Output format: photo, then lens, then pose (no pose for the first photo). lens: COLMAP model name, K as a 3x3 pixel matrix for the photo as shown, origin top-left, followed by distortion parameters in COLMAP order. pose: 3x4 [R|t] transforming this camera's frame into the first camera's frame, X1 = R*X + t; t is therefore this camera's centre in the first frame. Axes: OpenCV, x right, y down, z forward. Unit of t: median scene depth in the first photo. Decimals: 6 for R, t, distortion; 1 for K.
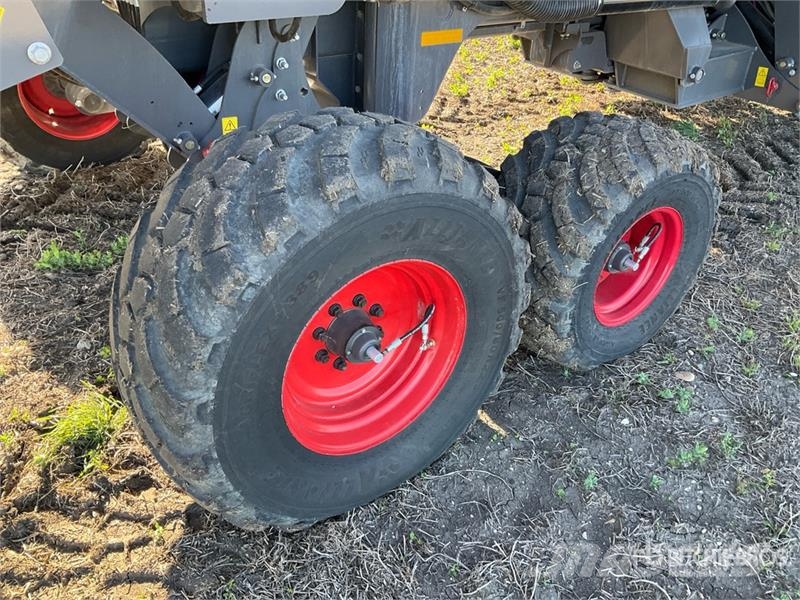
lens RADIAL K [[634.2, 0, 400.0], [0, 634.2, 300.0], [0, 0, 1]] dist [0.091582, -0.178923]
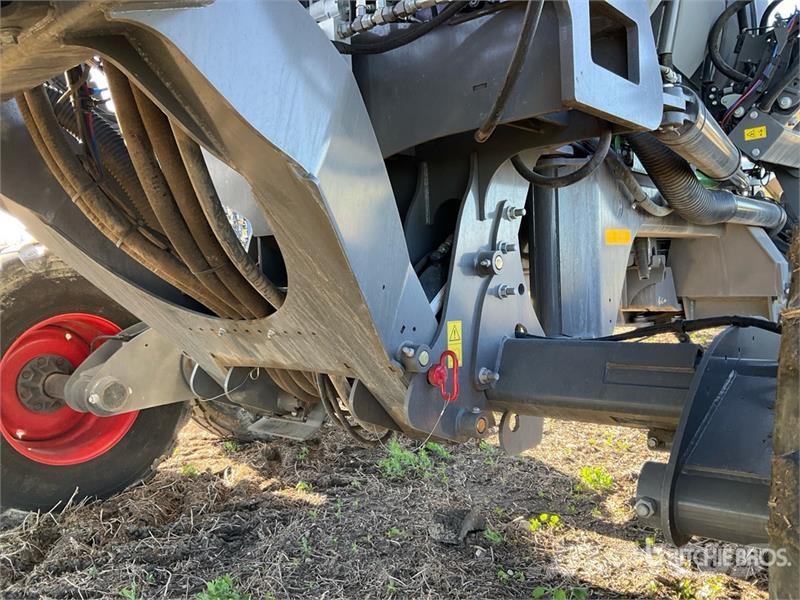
lens RADIAL K [[634.2, 0, 400.0], [0, 634.2, 300.0], [0, 0, 1]] dist [0.091582, -0.178923]
pose [[0.966212, -0.099965, 0.237576, -0.316772], [0.207058, 0.849957, -0.484458, -0.001412], [-0.153500, 0.517281, 0.841937, 0.305006]]
